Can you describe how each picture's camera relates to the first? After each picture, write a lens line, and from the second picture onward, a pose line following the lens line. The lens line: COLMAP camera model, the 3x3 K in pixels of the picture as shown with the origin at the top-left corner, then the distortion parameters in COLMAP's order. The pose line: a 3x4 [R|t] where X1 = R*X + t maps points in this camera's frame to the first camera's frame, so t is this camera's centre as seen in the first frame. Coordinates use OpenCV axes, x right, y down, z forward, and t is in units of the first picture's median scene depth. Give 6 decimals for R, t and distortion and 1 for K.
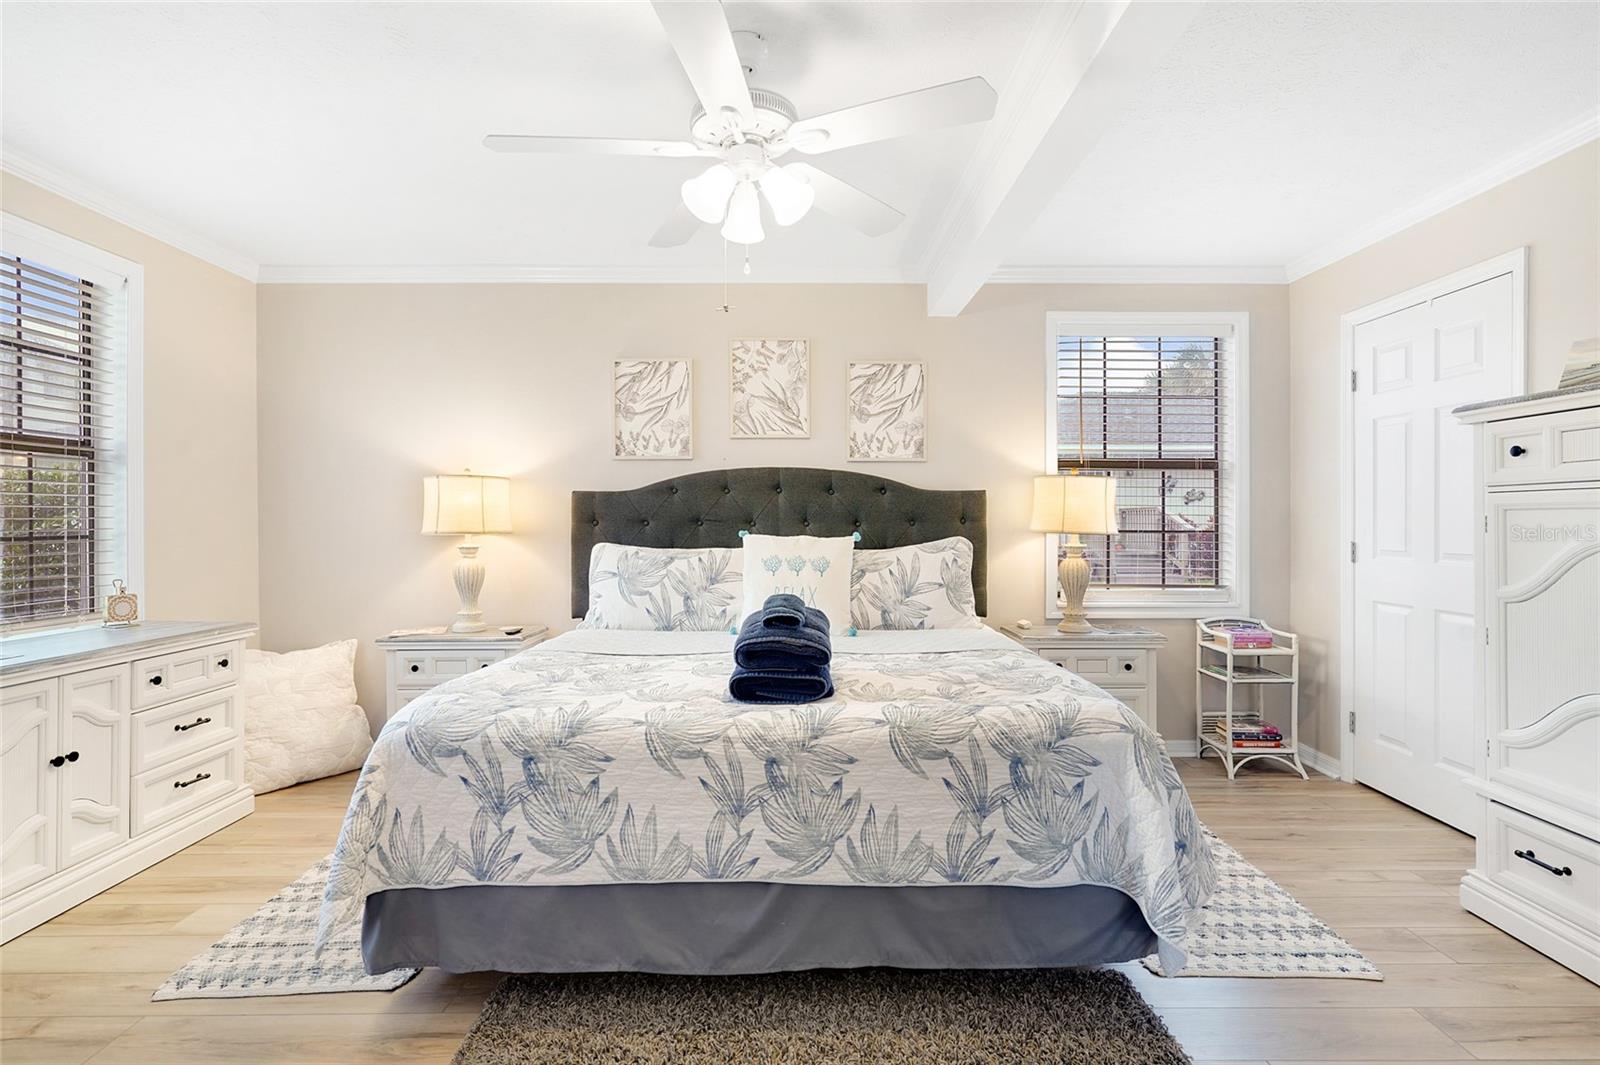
lens RADIAL K [[788.3, 0, 801.6], [0, 788.3, 527.7], [0, 0, 1]] dist [-0.001015, 0.003689]
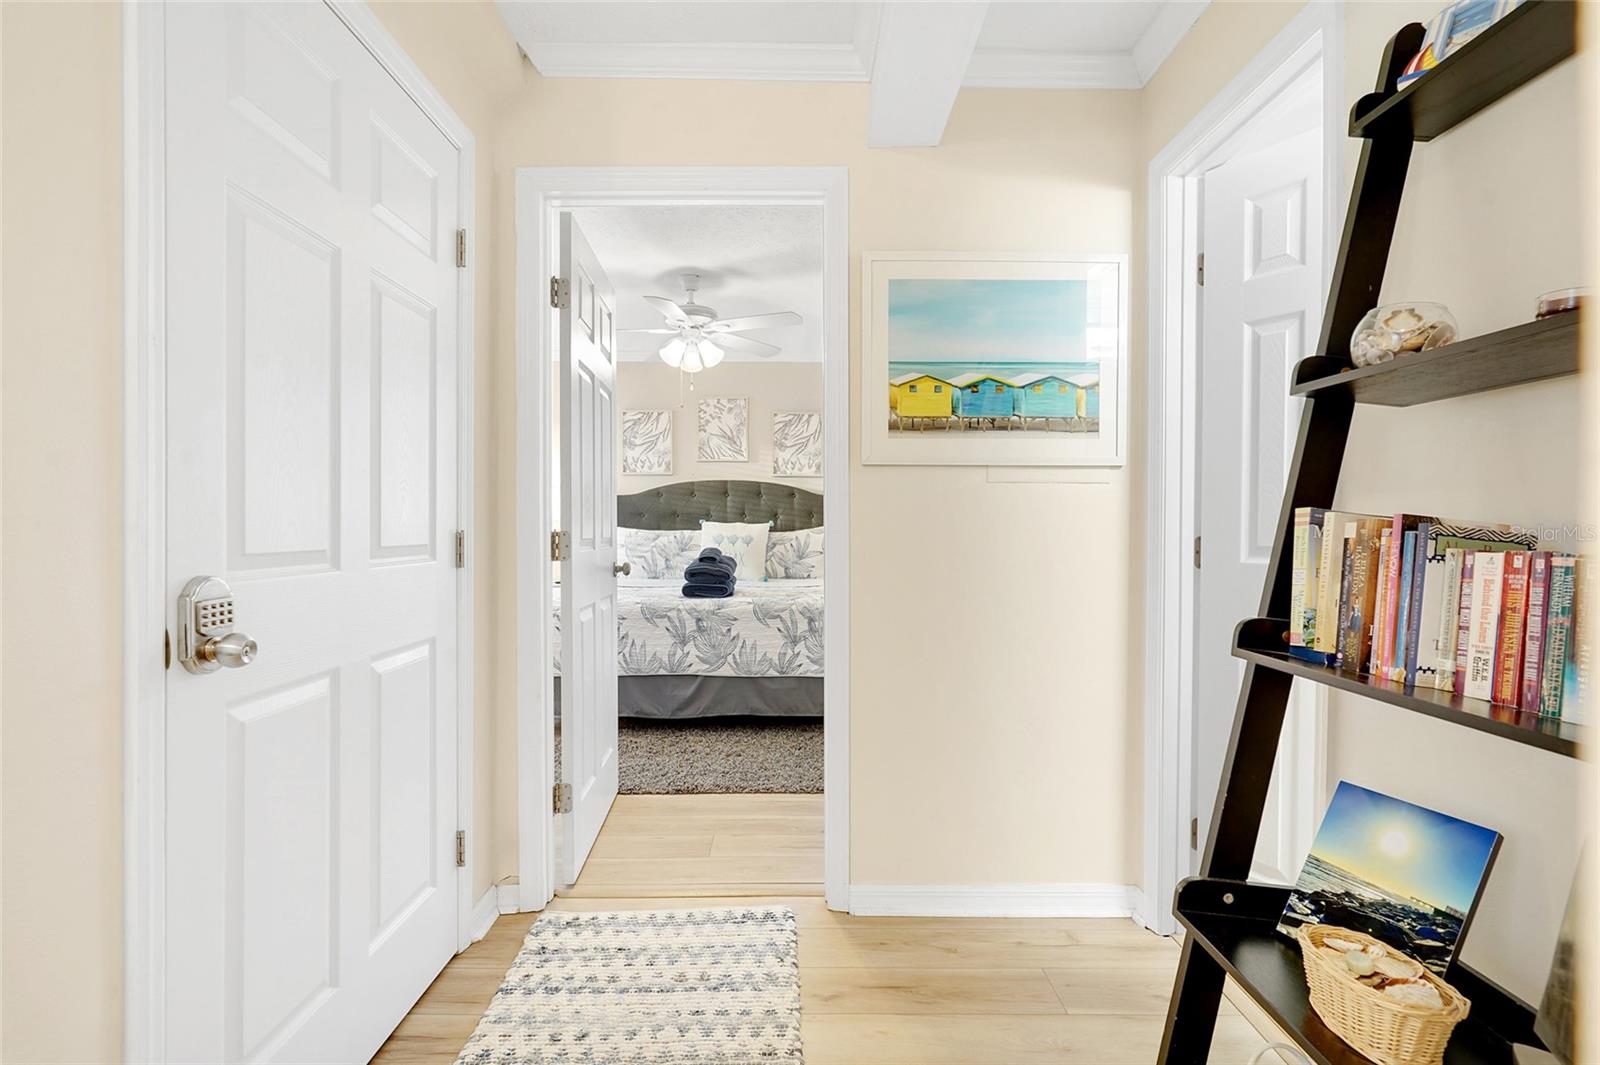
lens RADIAL K [[788.3, 0, 809.6], [0, 788.3, 527.6], [0, 0, 1]] dist [-0.001015, 0.003689]
pose [[0.999926, 0.003911, 0.011507, 0.135999], [-0.003866, 0.999985, -0.003872, 0.027384], [-0.011522, 0.003827, 0.999926, -0.664963]]
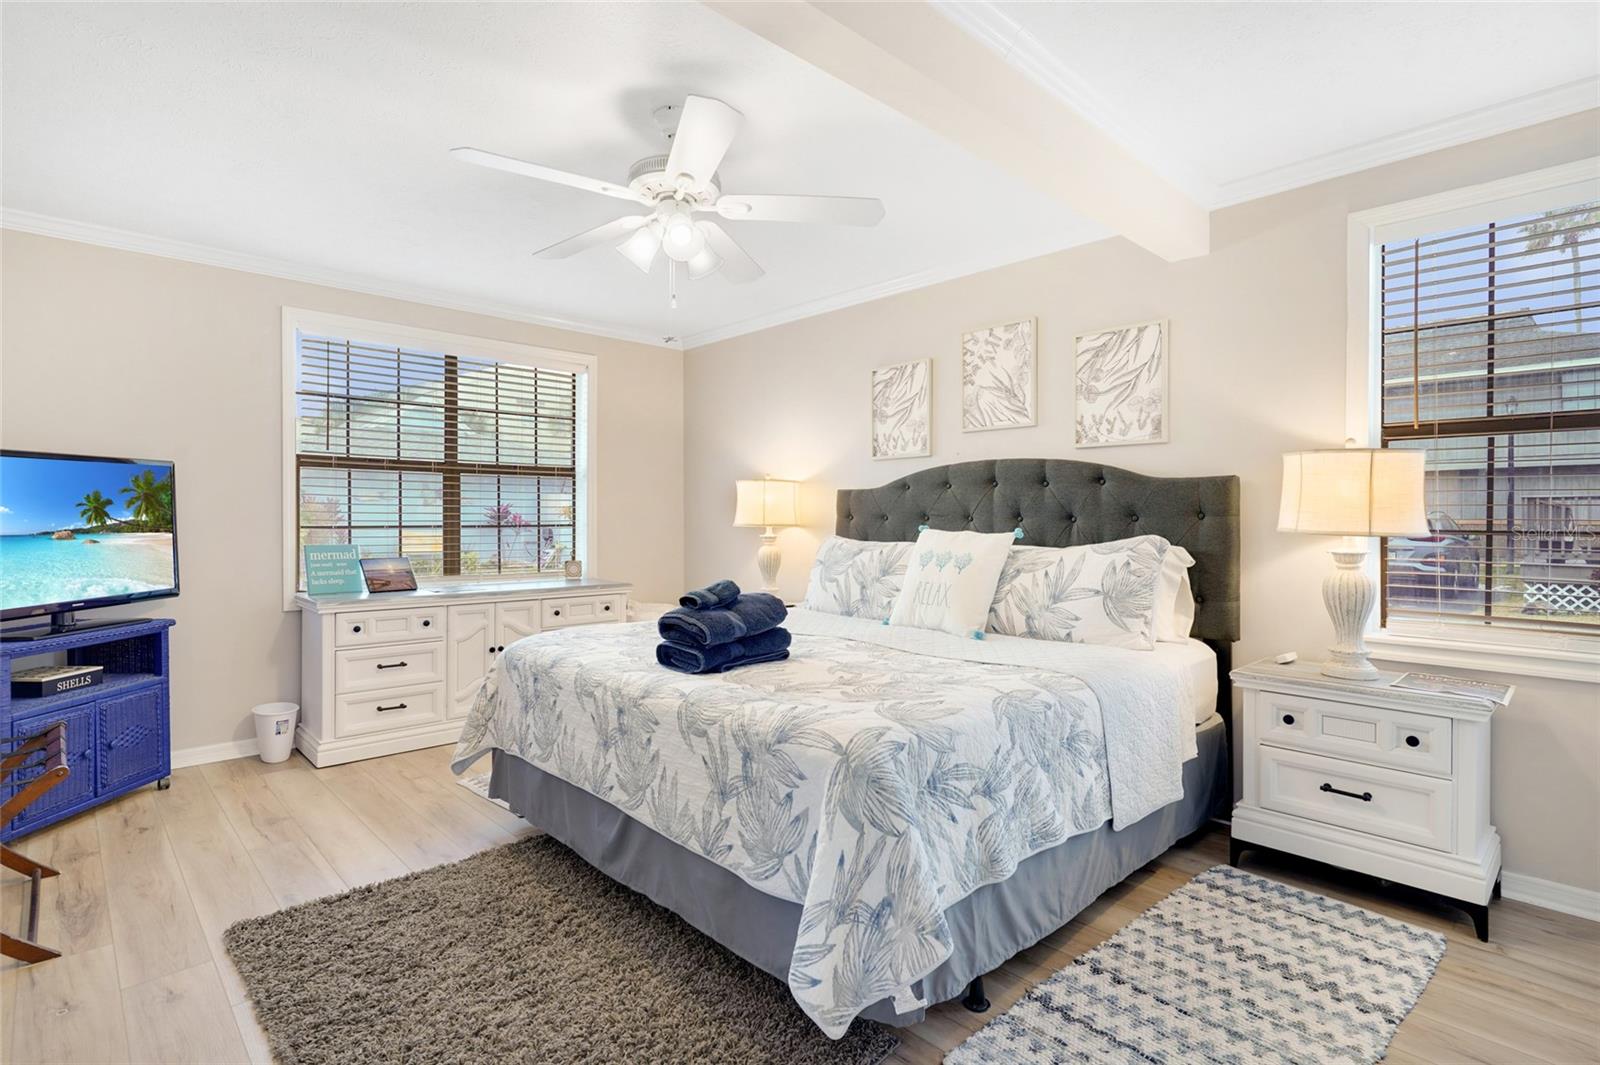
lens RADIAL K [[788.3, 0, 800.6], [0, 788.3, 519.6], [0, 0, 1]] dist [-0.001015, 0.003689]
pose [[0.680587, 0.003536, -0.732659, 0.589041], [-0.006529, 0.999978, -0.001239, -0.001241], [0.732638, 0.005627, 0.680595, 0.205324]]
